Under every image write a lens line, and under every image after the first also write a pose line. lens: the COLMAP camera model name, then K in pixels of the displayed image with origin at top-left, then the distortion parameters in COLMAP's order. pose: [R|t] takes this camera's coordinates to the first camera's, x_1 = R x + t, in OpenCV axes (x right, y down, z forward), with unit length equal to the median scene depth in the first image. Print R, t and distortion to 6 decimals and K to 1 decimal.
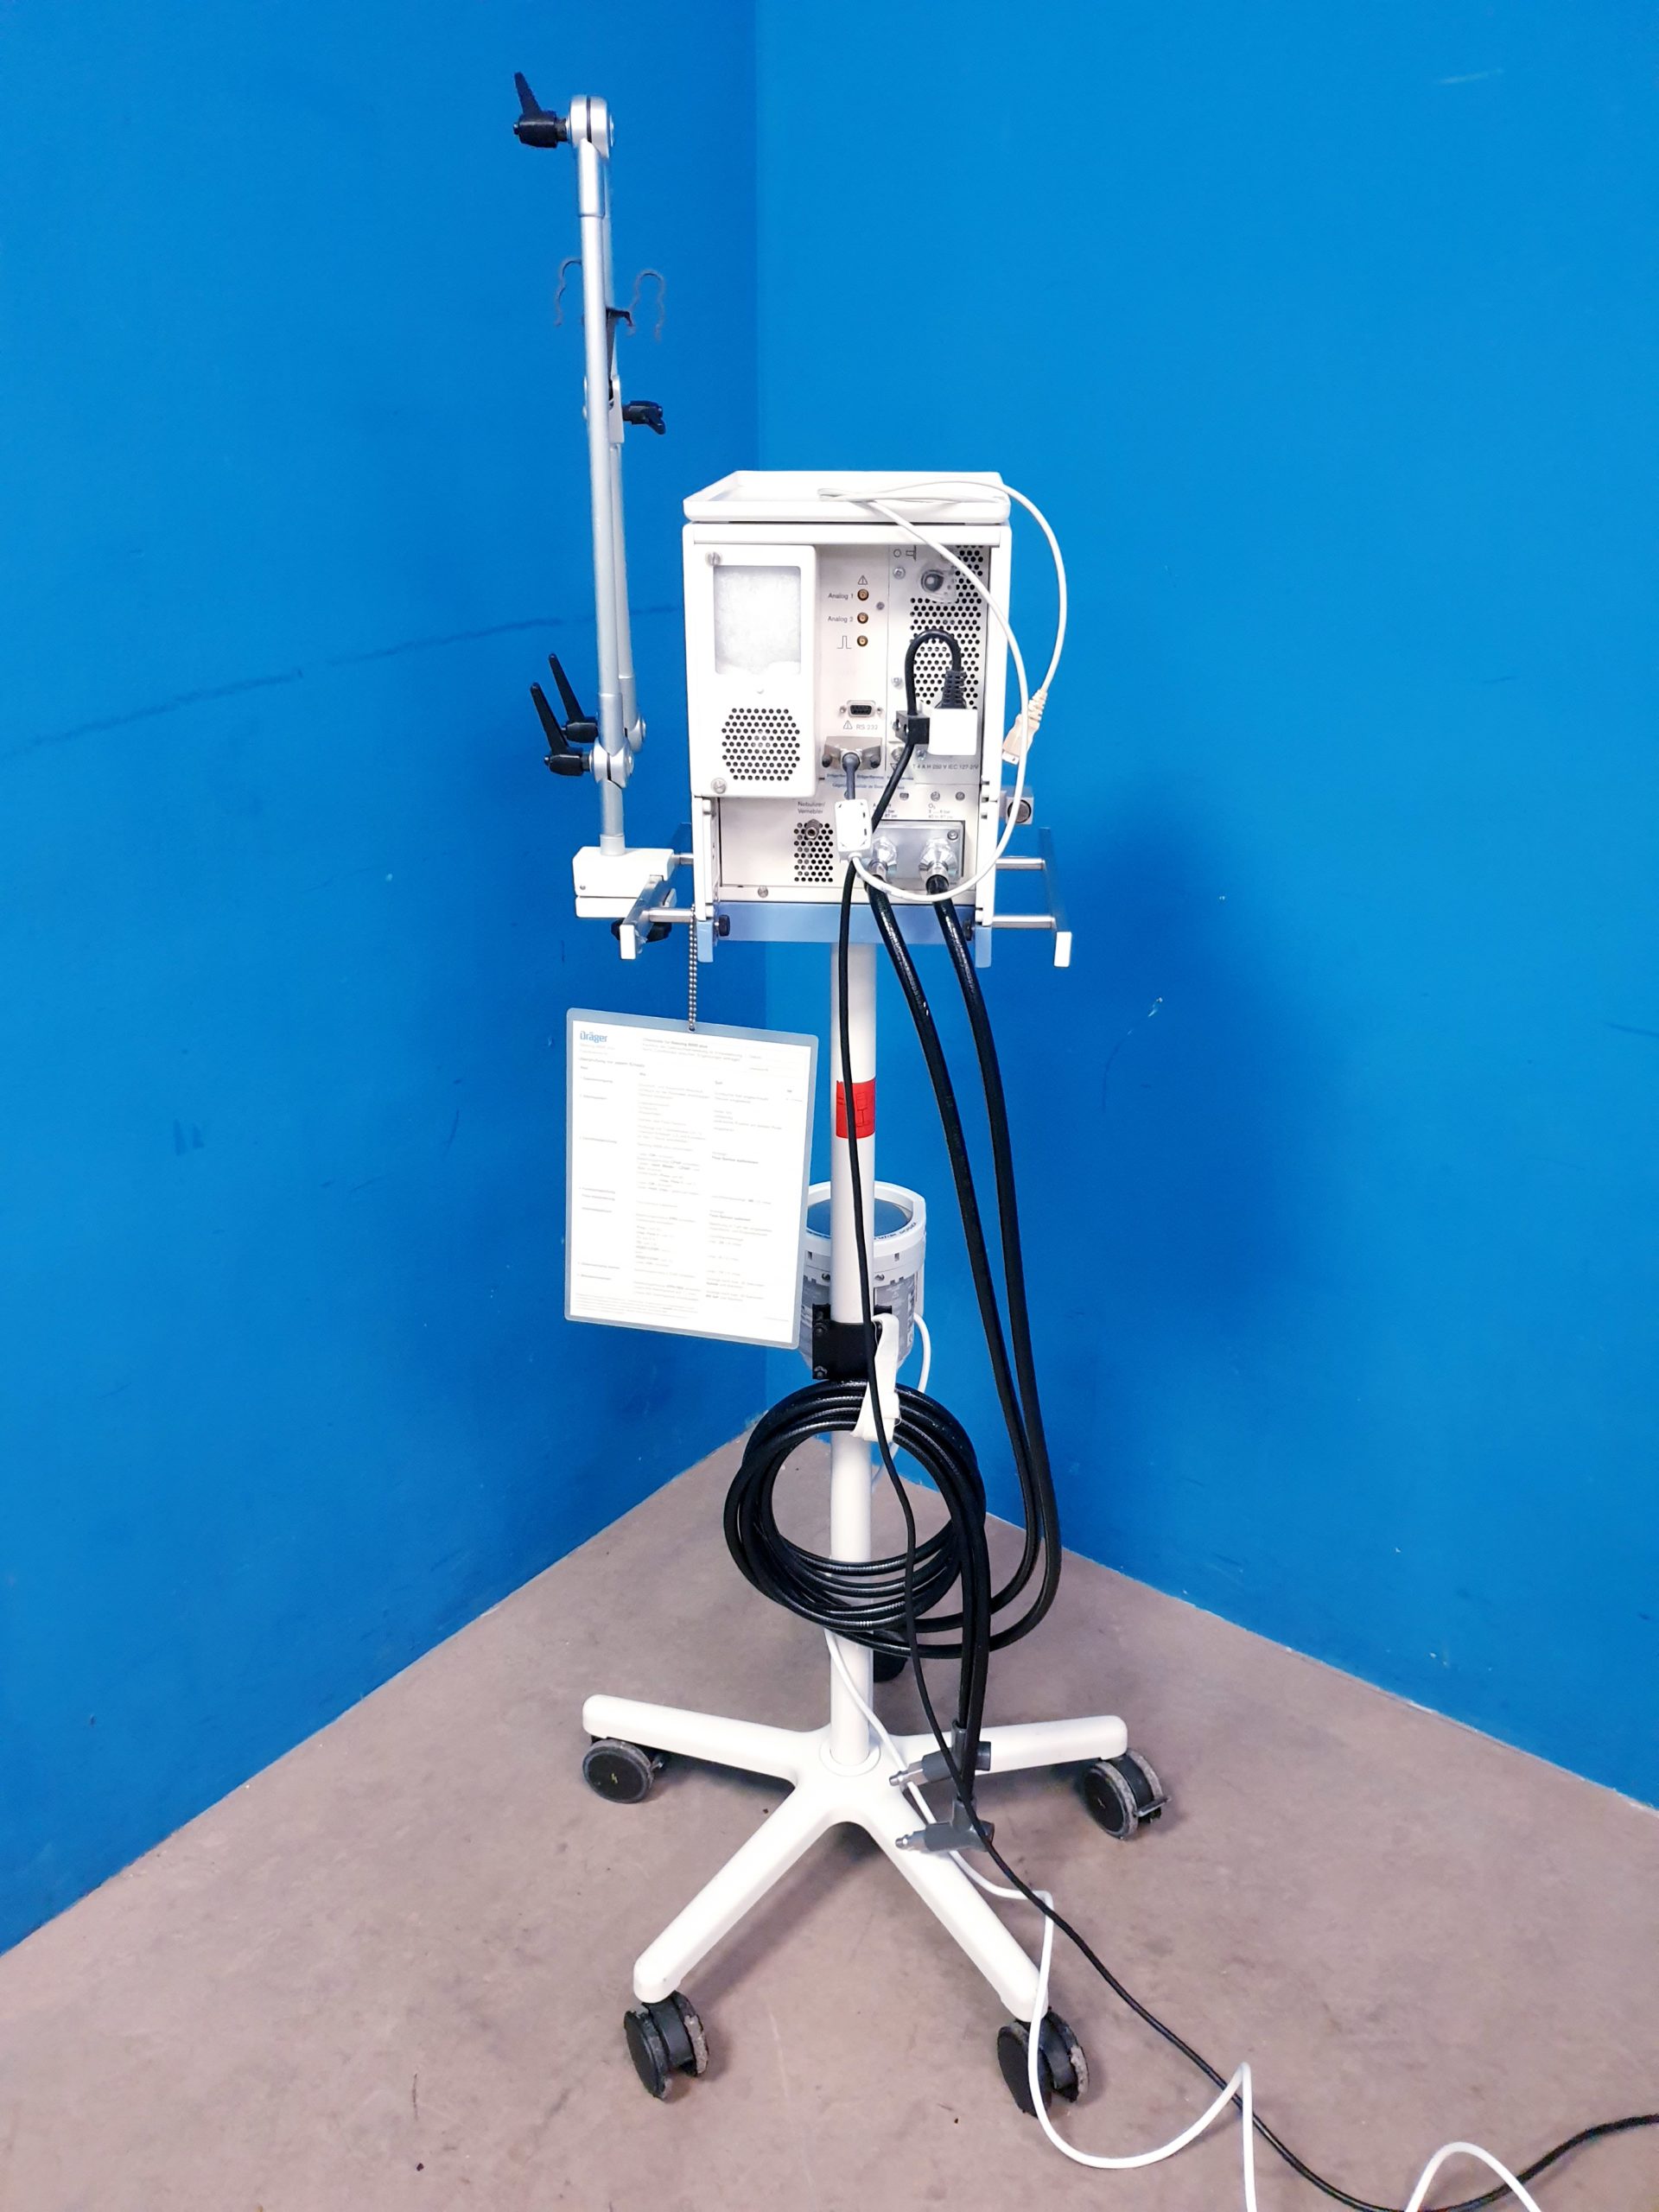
lens RADIAL K [[1671.2, 0, 812.8], [0, 1671.2, 1076.4], [0, 0, 1]] dist [0.003148, 0.080915]
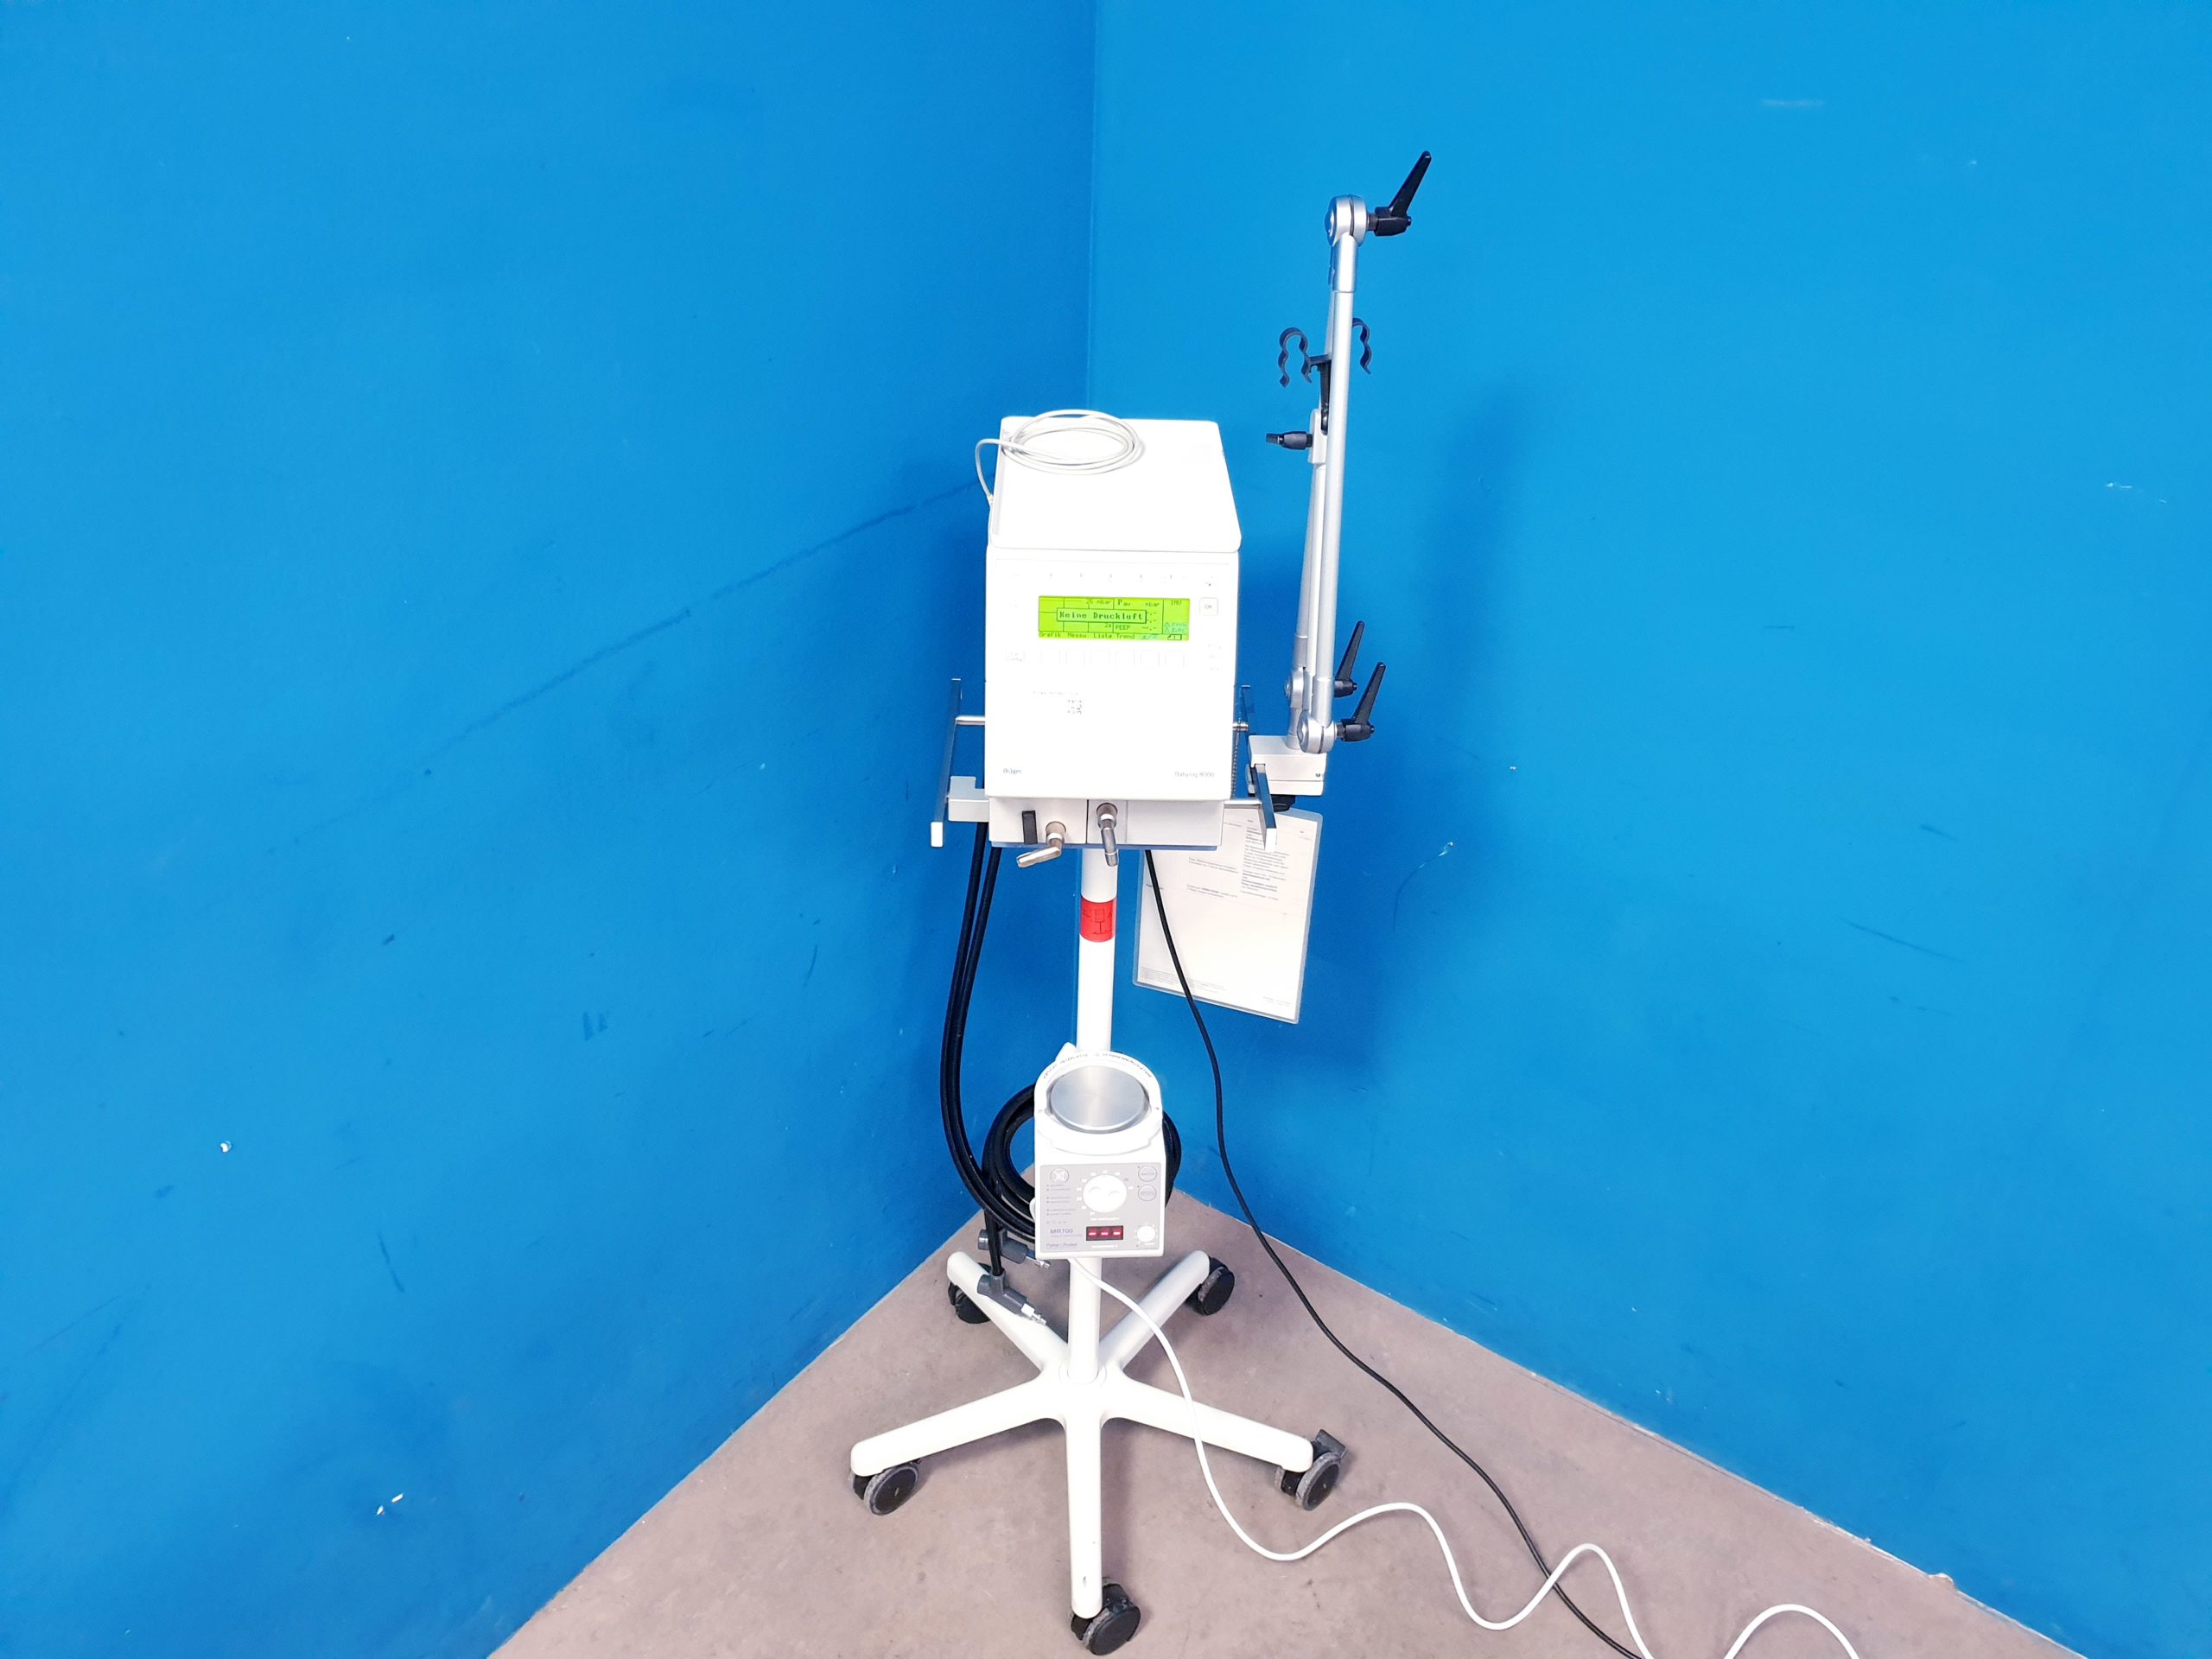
lens RADIAL K [[1667.5, 0, 1106.0], [0, 1667.5, 829.5], [0, 0, 1]] dist [0.066653, 0.000909]
pose [[0.999067, 0.004704, 0.042942, -0.071516], [-0.011566, 0.986891, 0.160972, -0.242860], [-0.041622, -0.161318, 0.986024, -0.085579]]
